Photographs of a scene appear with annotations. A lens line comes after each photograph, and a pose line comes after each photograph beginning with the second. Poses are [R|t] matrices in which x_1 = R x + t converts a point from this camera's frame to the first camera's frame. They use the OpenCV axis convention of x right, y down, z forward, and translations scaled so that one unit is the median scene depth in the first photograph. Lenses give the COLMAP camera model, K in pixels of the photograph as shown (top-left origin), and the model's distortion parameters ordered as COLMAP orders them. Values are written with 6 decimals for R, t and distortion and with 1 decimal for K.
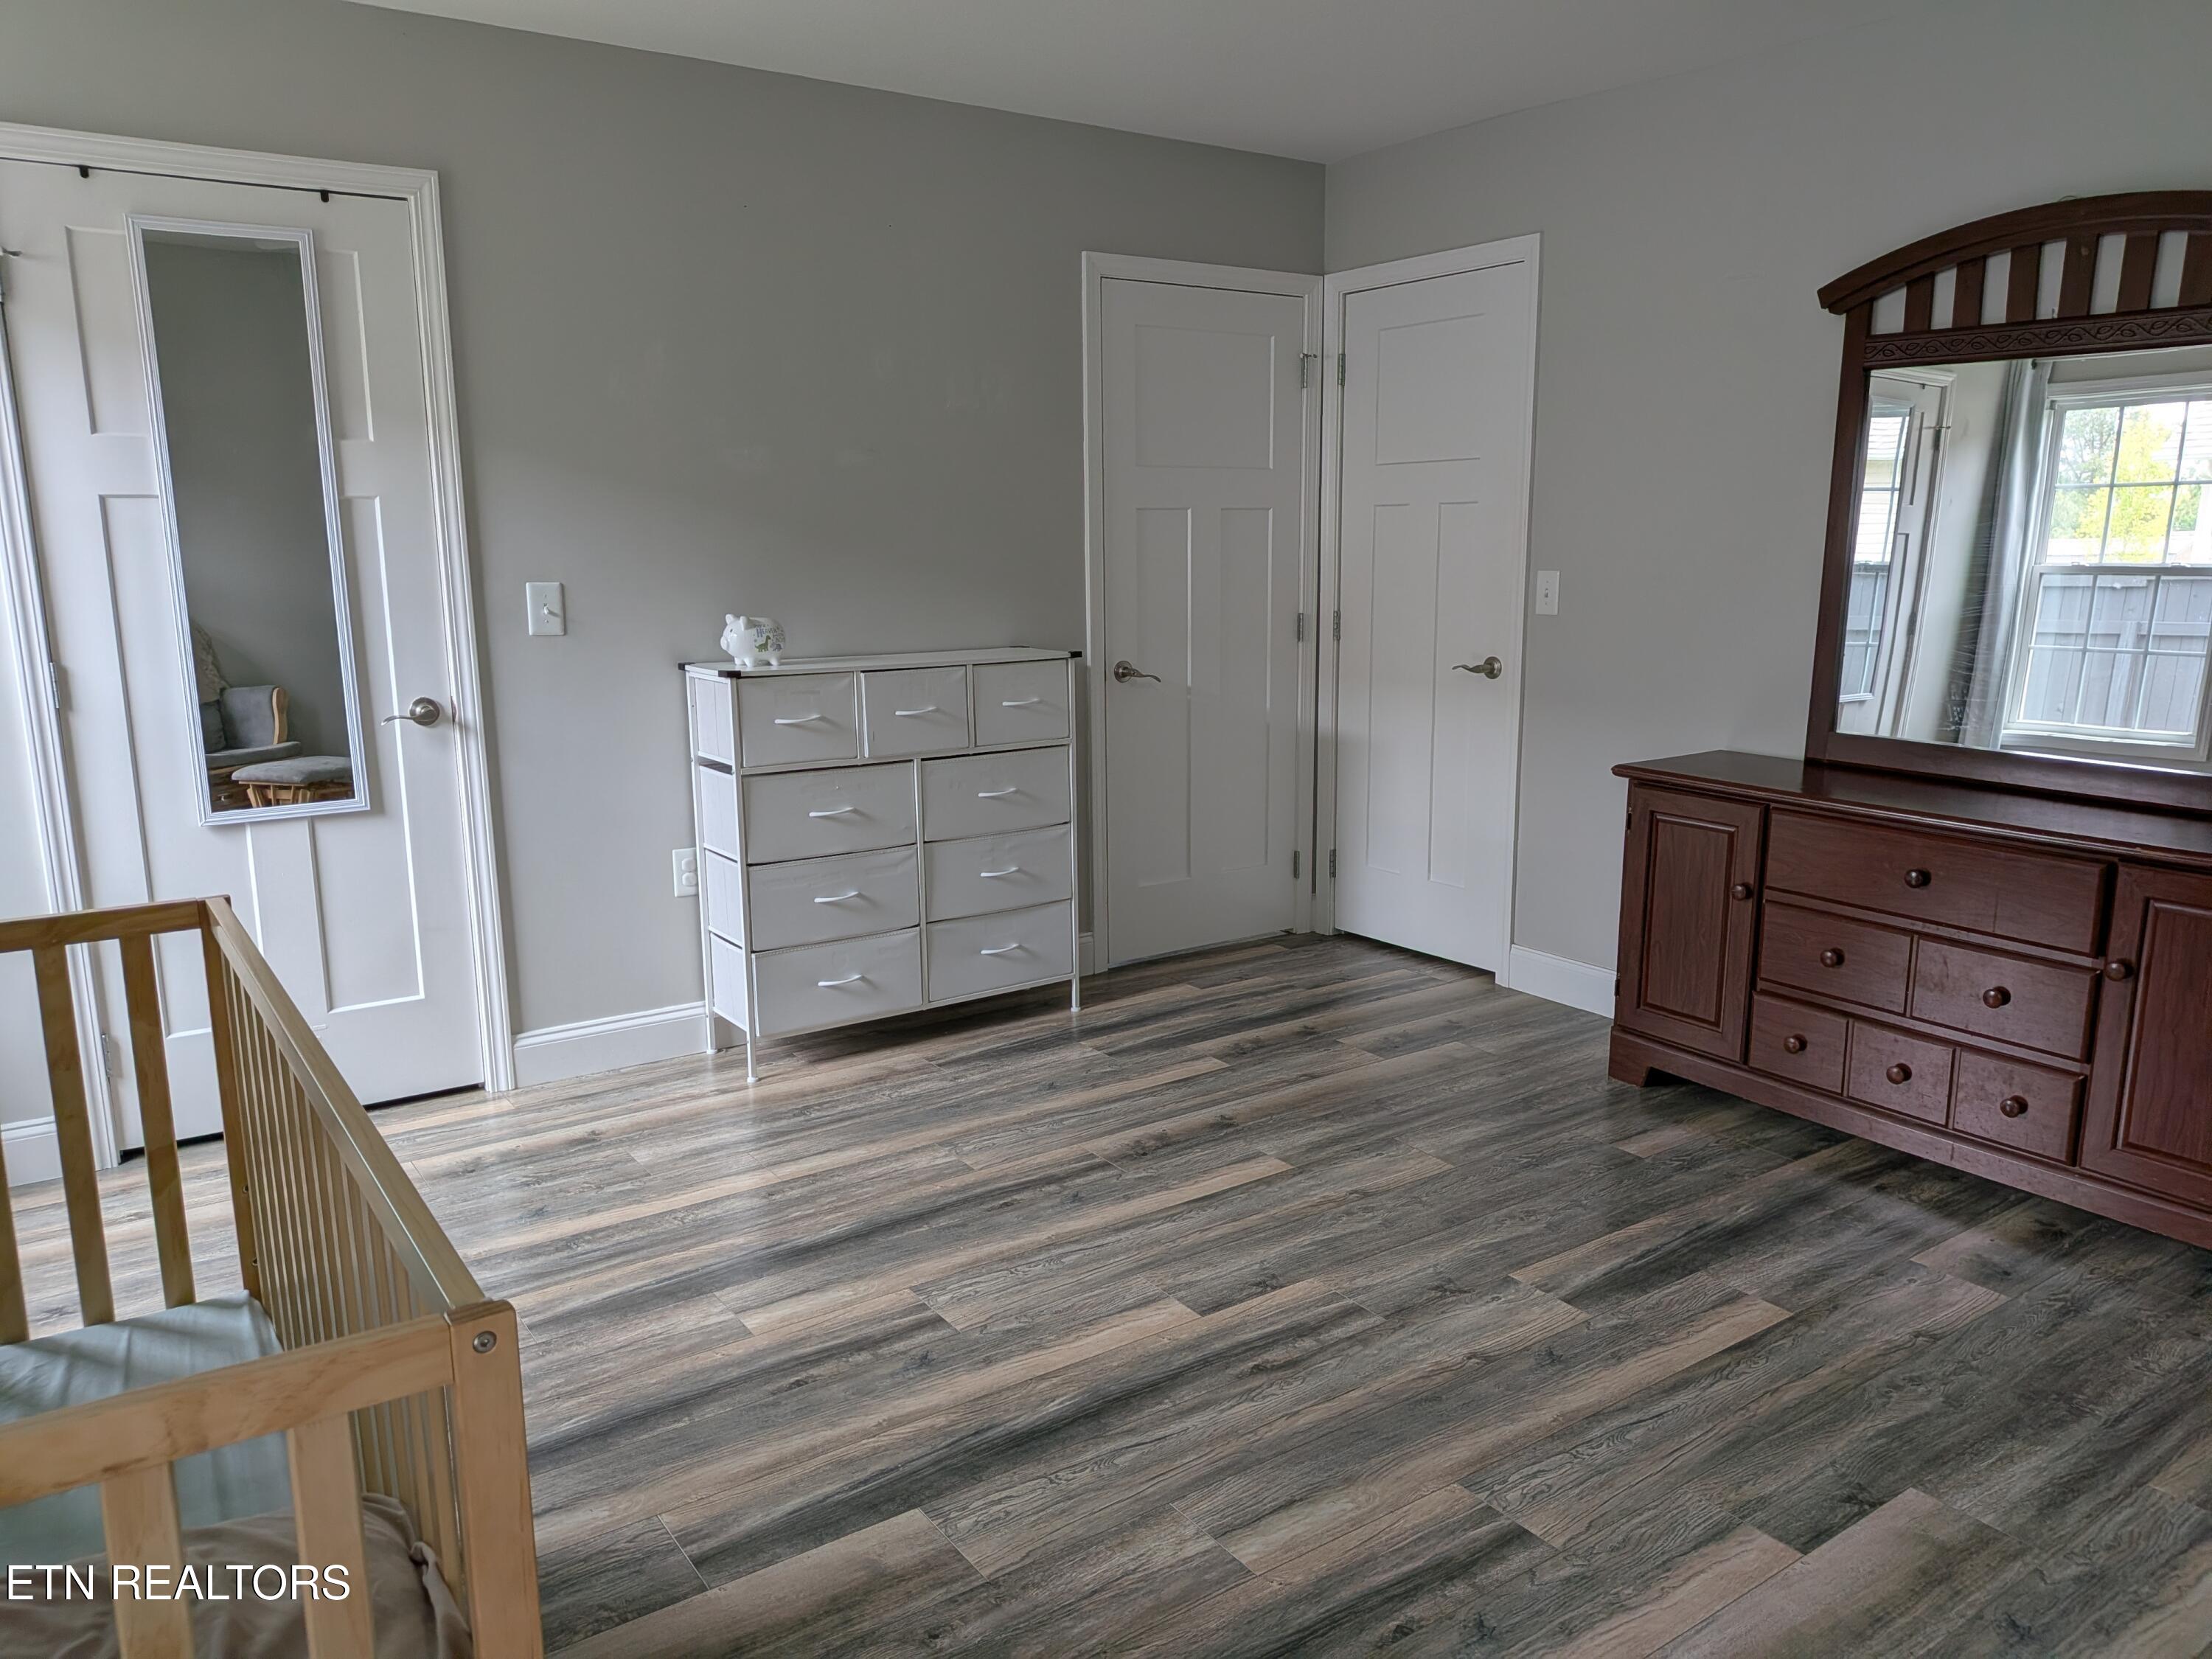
lens RADIAL K [[1569.6, 0, 1111.0], [0, 1569.6, 840.5], [0, 0, 1]] dist [0.003812, -0.000900]
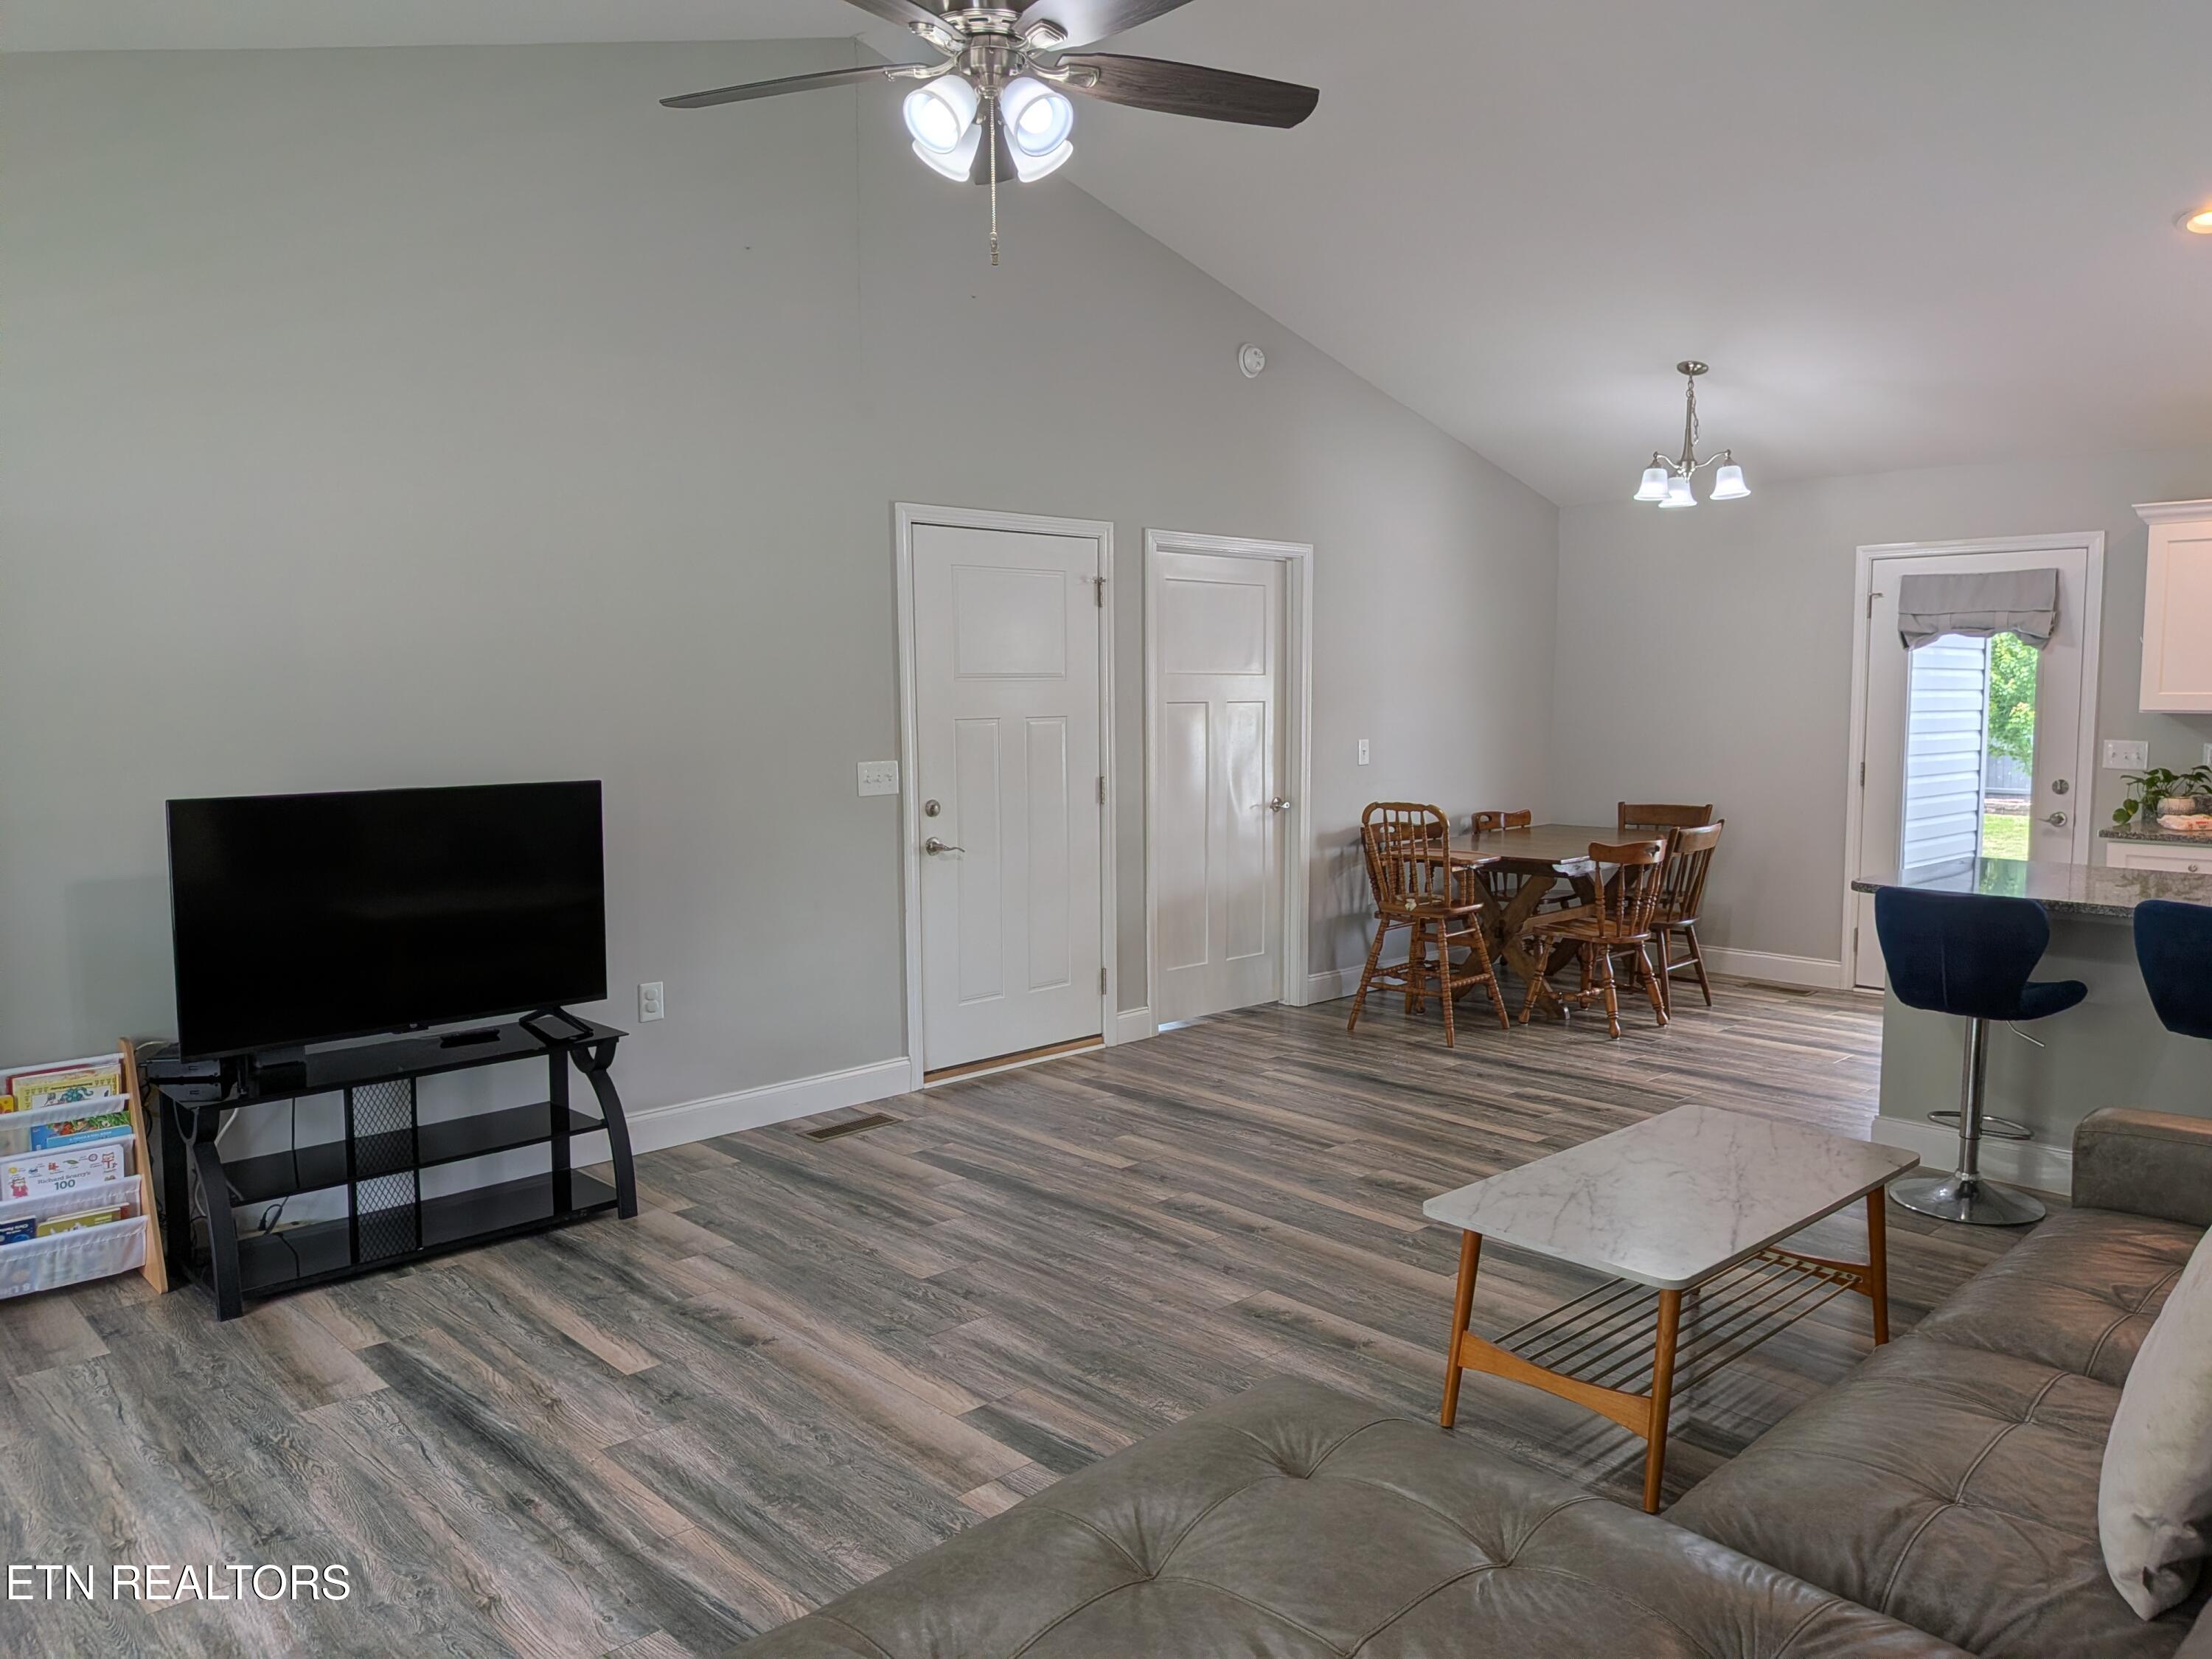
lens RADIAL K [[1569.6, 0, 1109.2], [0, 1569.6, 827.8], [0, 0, 1]] dist [0.003812, -0.000900]
pose [[0.141732, 0.092509, -0.985573, 1.174450], [-0.186514, 0.980287, 0.065191, -0.277857], [0.972175, 0.174584, 0.156192, 1.104741]]
